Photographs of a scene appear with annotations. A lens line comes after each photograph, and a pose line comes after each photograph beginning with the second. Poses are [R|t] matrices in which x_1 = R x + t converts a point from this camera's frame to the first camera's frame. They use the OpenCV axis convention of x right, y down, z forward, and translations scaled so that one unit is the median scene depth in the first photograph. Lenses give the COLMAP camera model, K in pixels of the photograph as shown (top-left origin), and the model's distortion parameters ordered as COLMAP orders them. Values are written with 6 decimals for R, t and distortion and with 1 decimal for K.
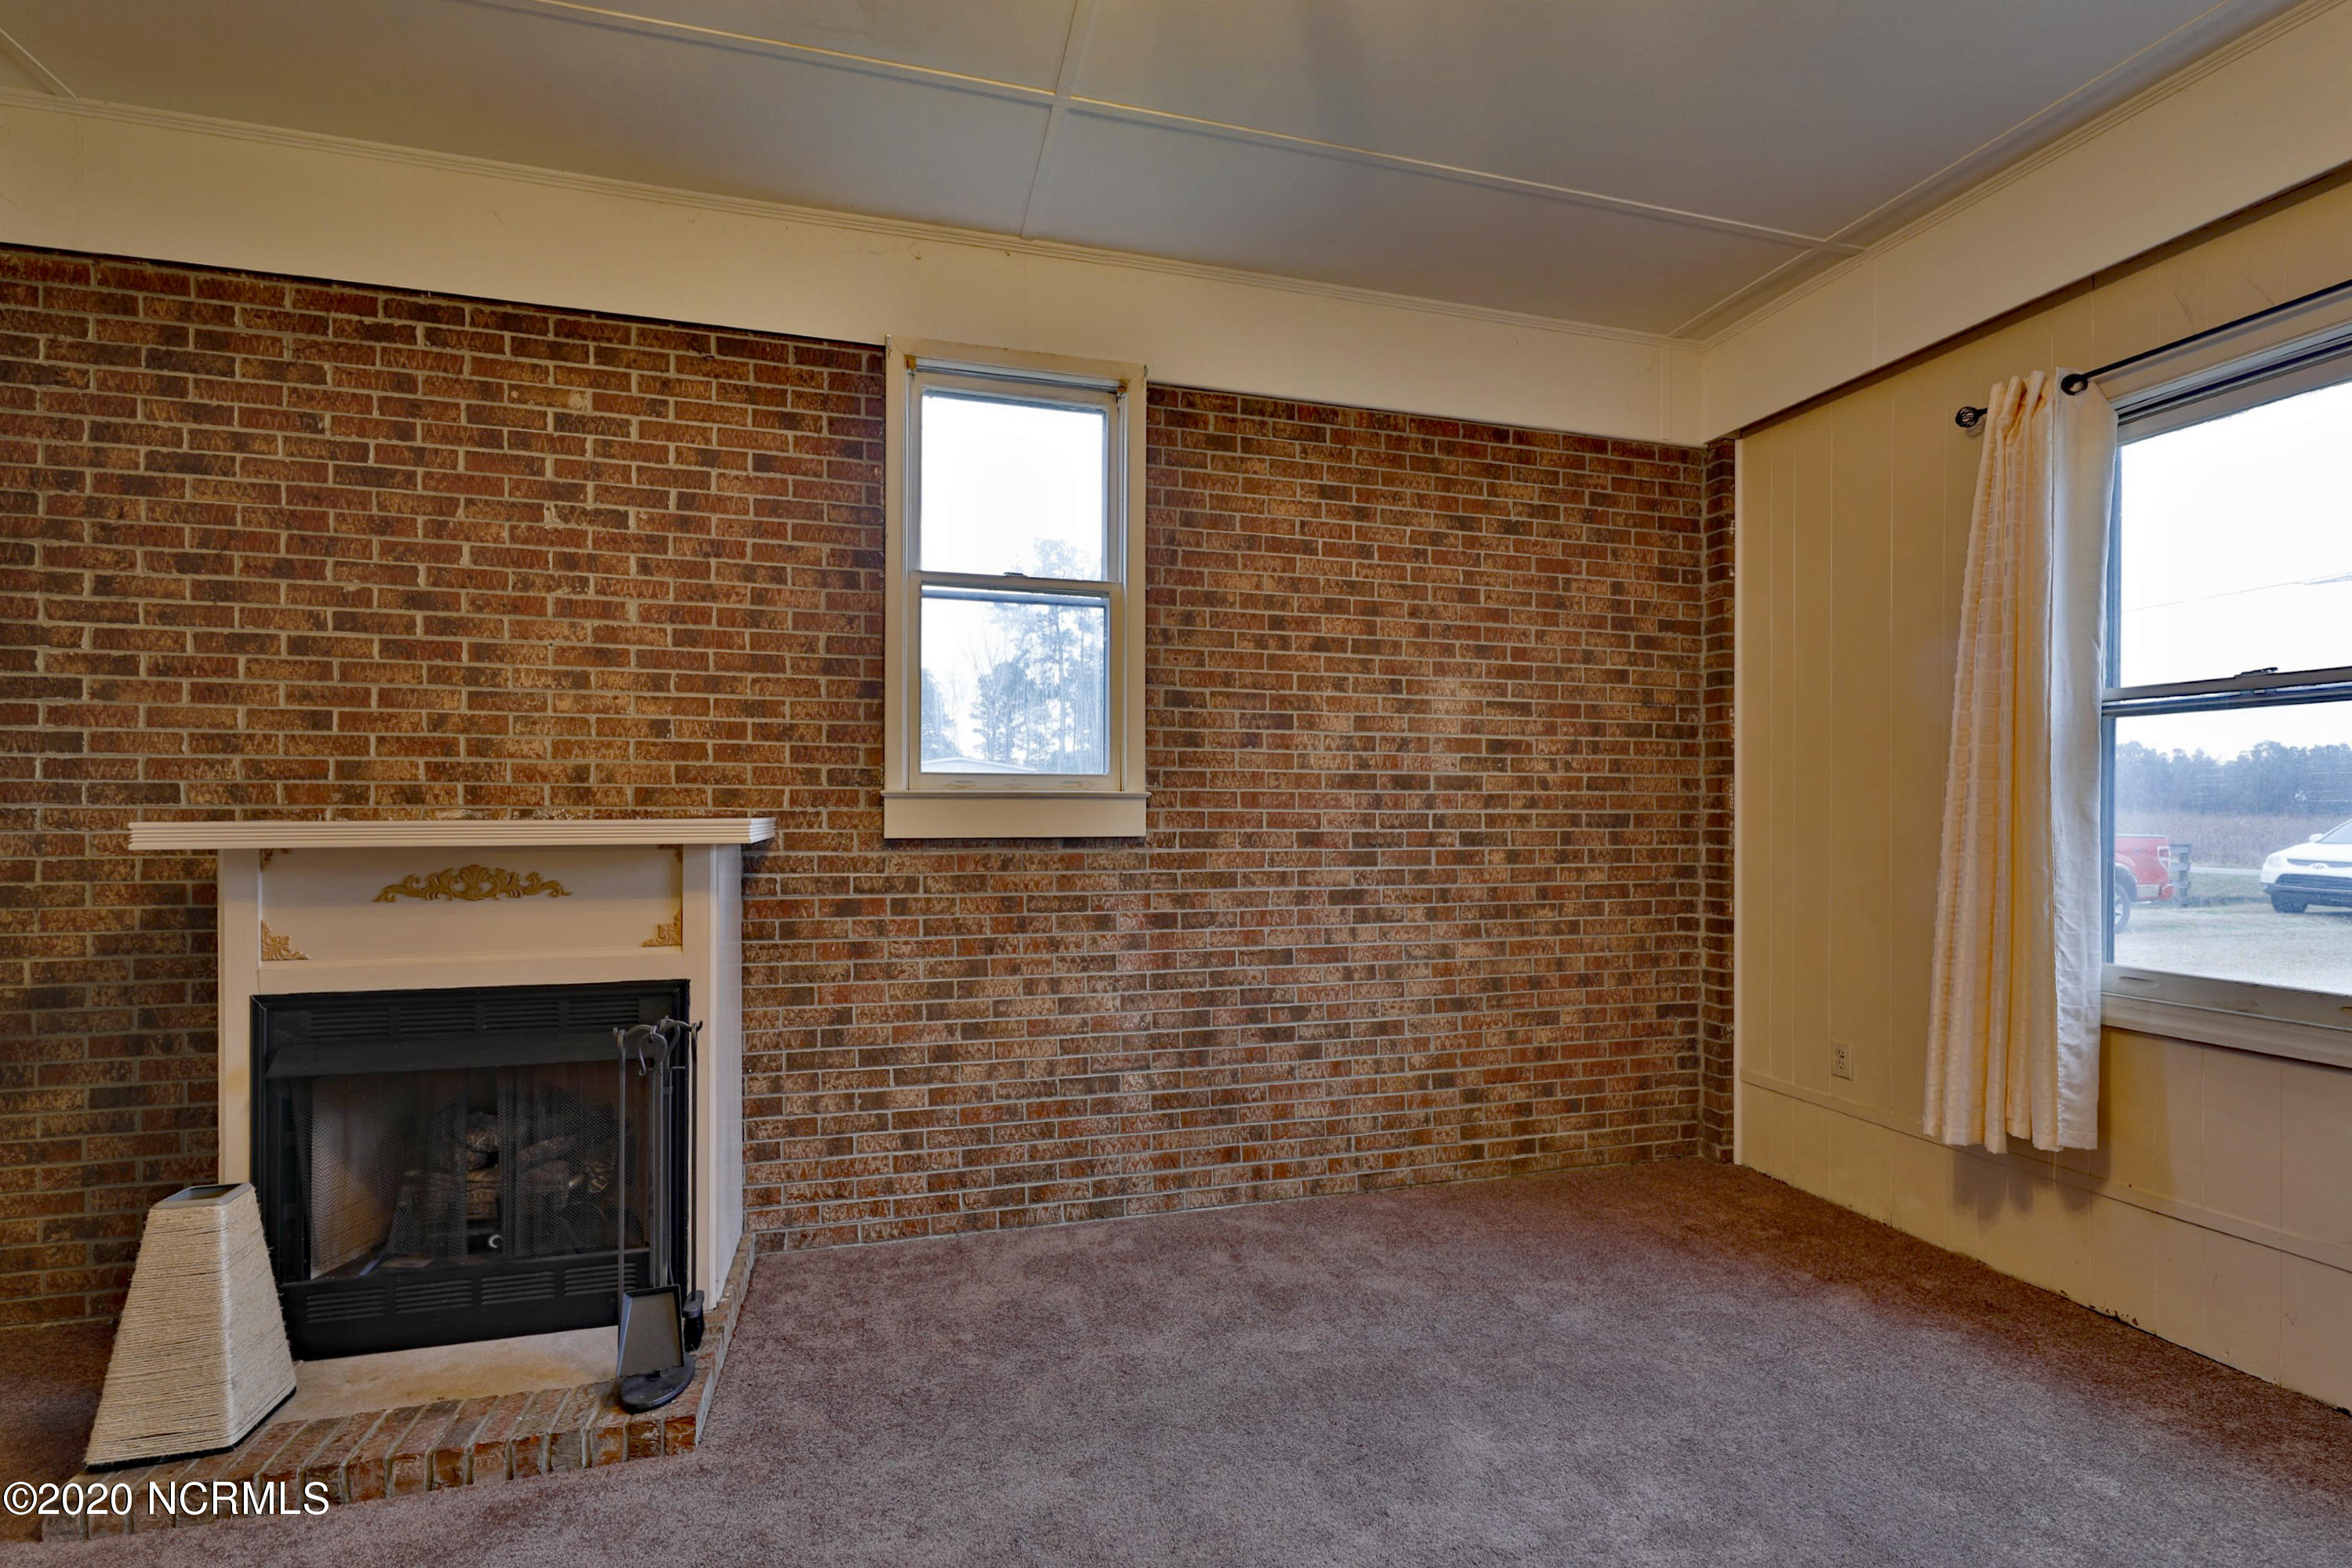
lens RADIAL K [[1040.2, 0, 1167.6], [0, 1040.2, 802.5], [0, 0, 1]] dist [-0.000726, -0.000055]
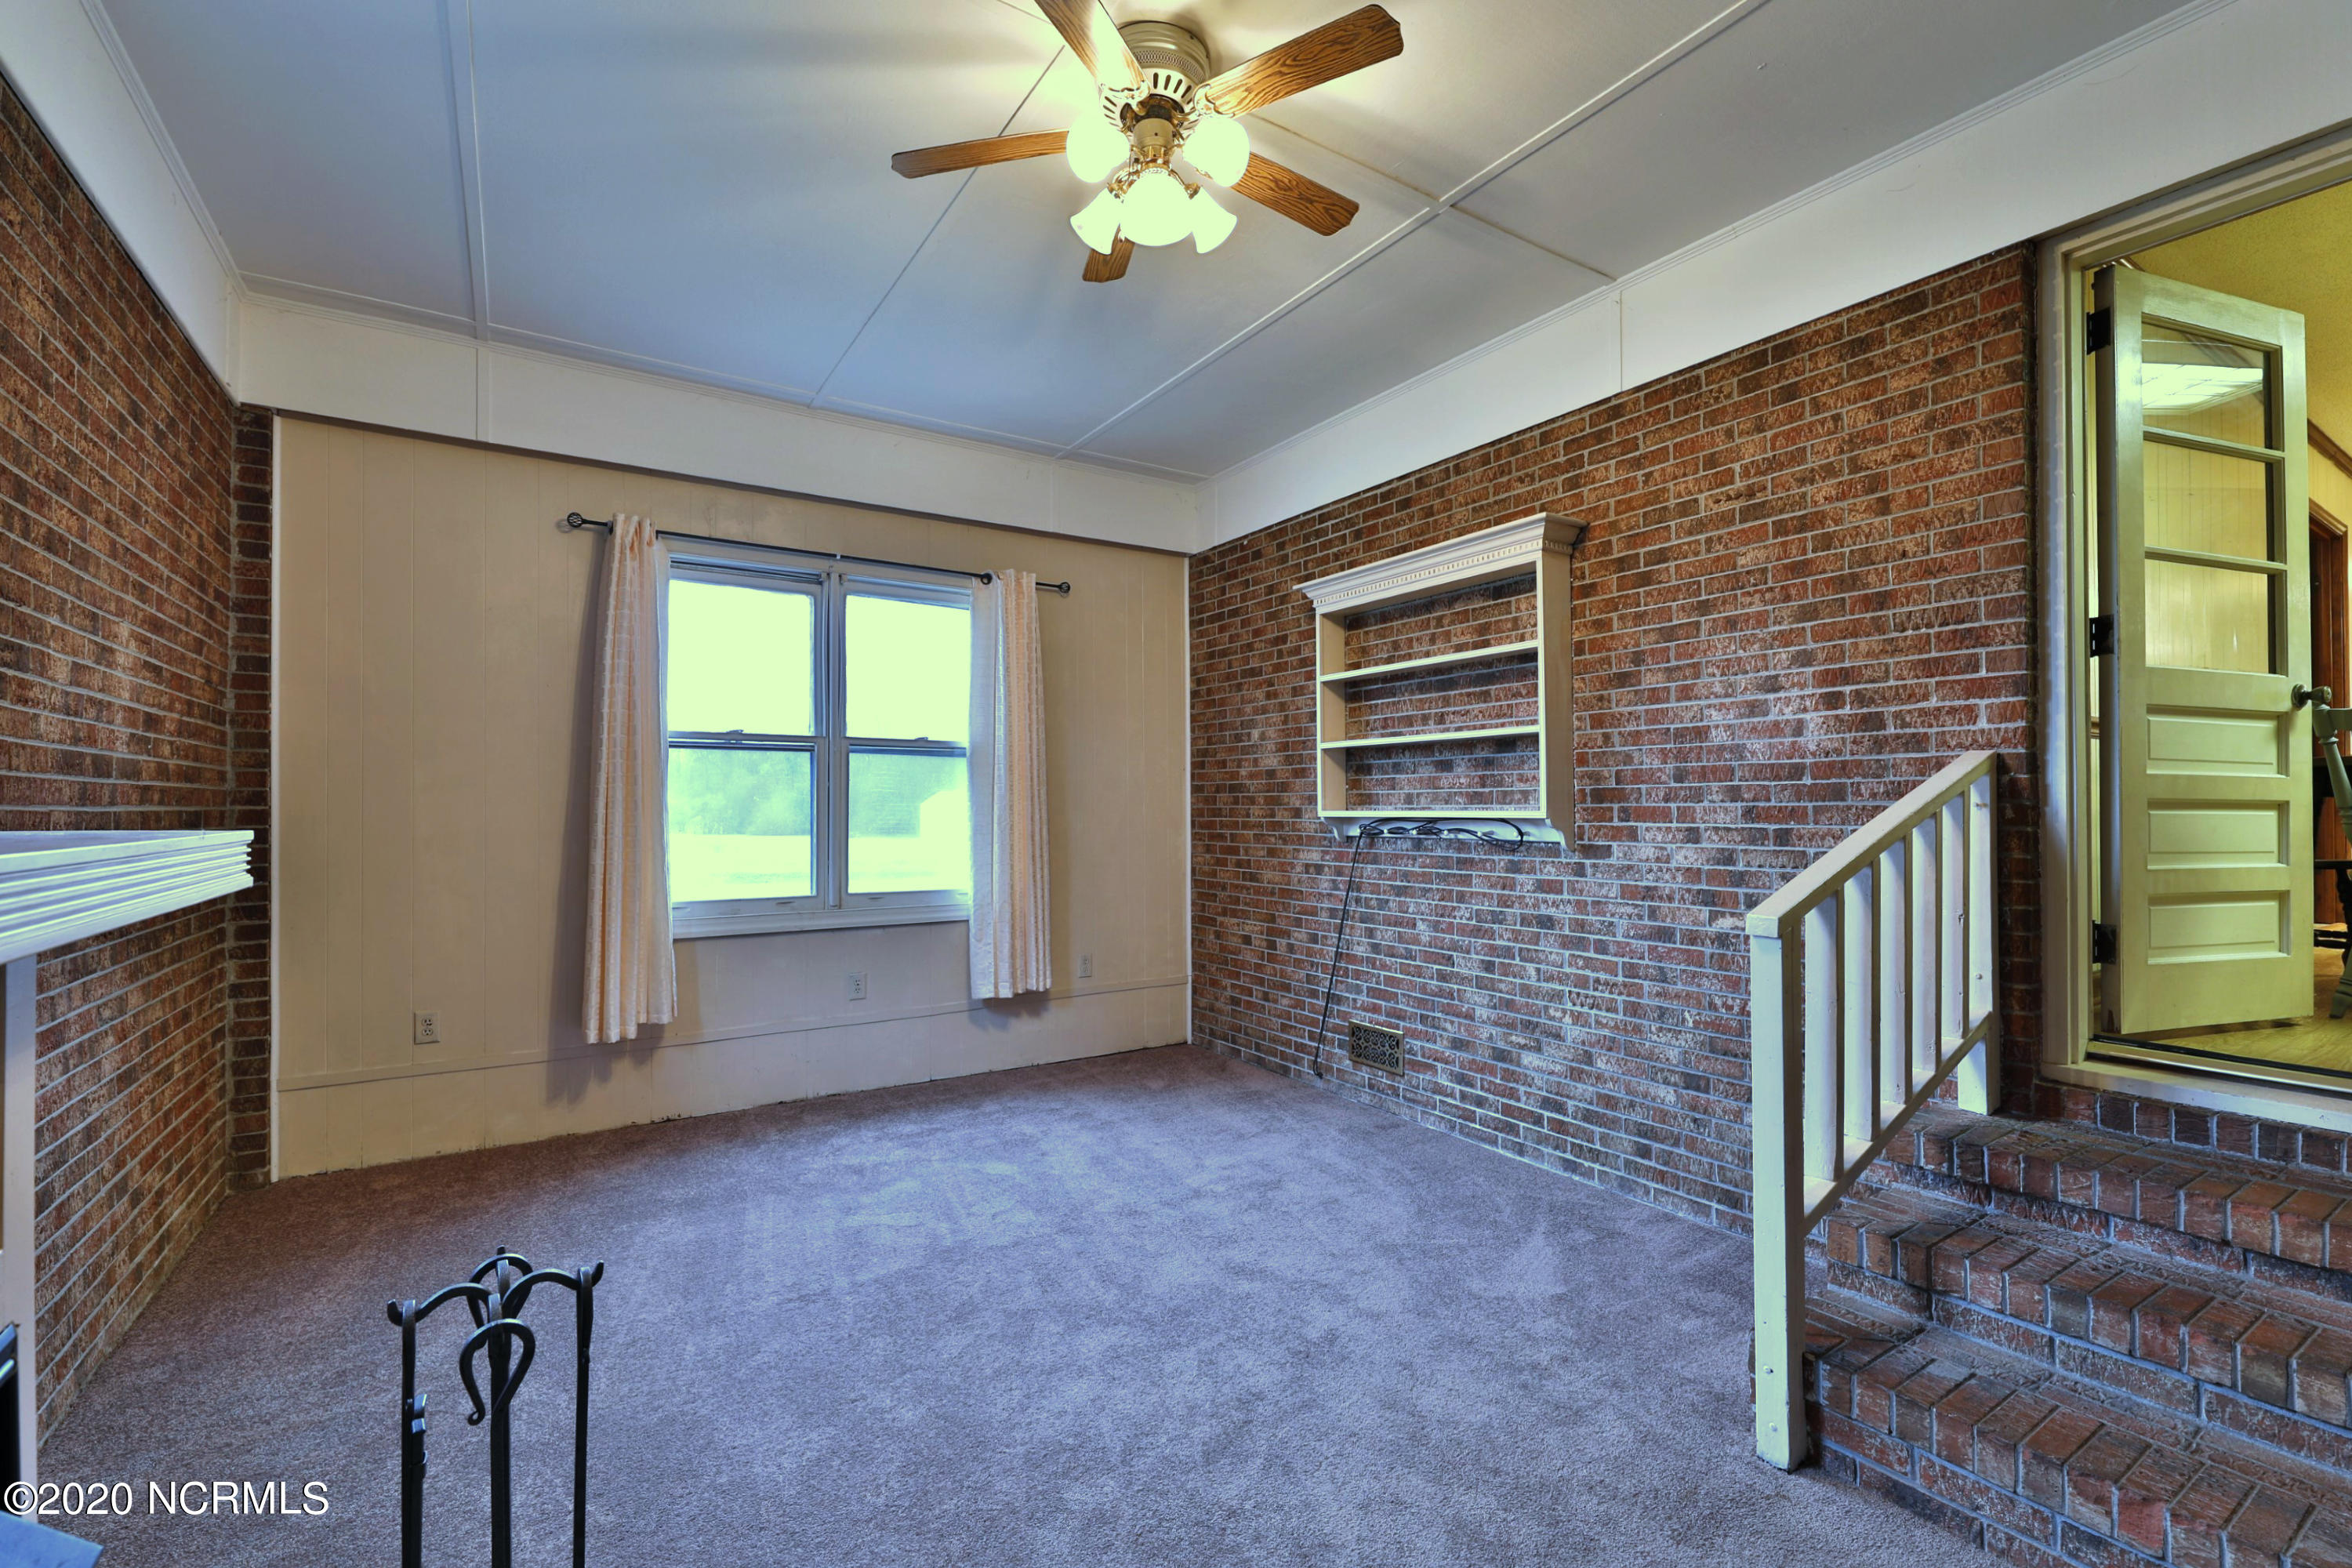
lens RADIAL K [[1040.2, 0, 1167.6], [0, 1040.2, 802.5], [0, 0, 1]] dist [-0.000726, -0.000055]
pose [[-0.284255, 0.002876, 0.958744, -0.587280], [-0.002496, 0.999990, -0.003739, 0.005130], [-0.958745, -0.003456, -0.284245, 0.492113]]
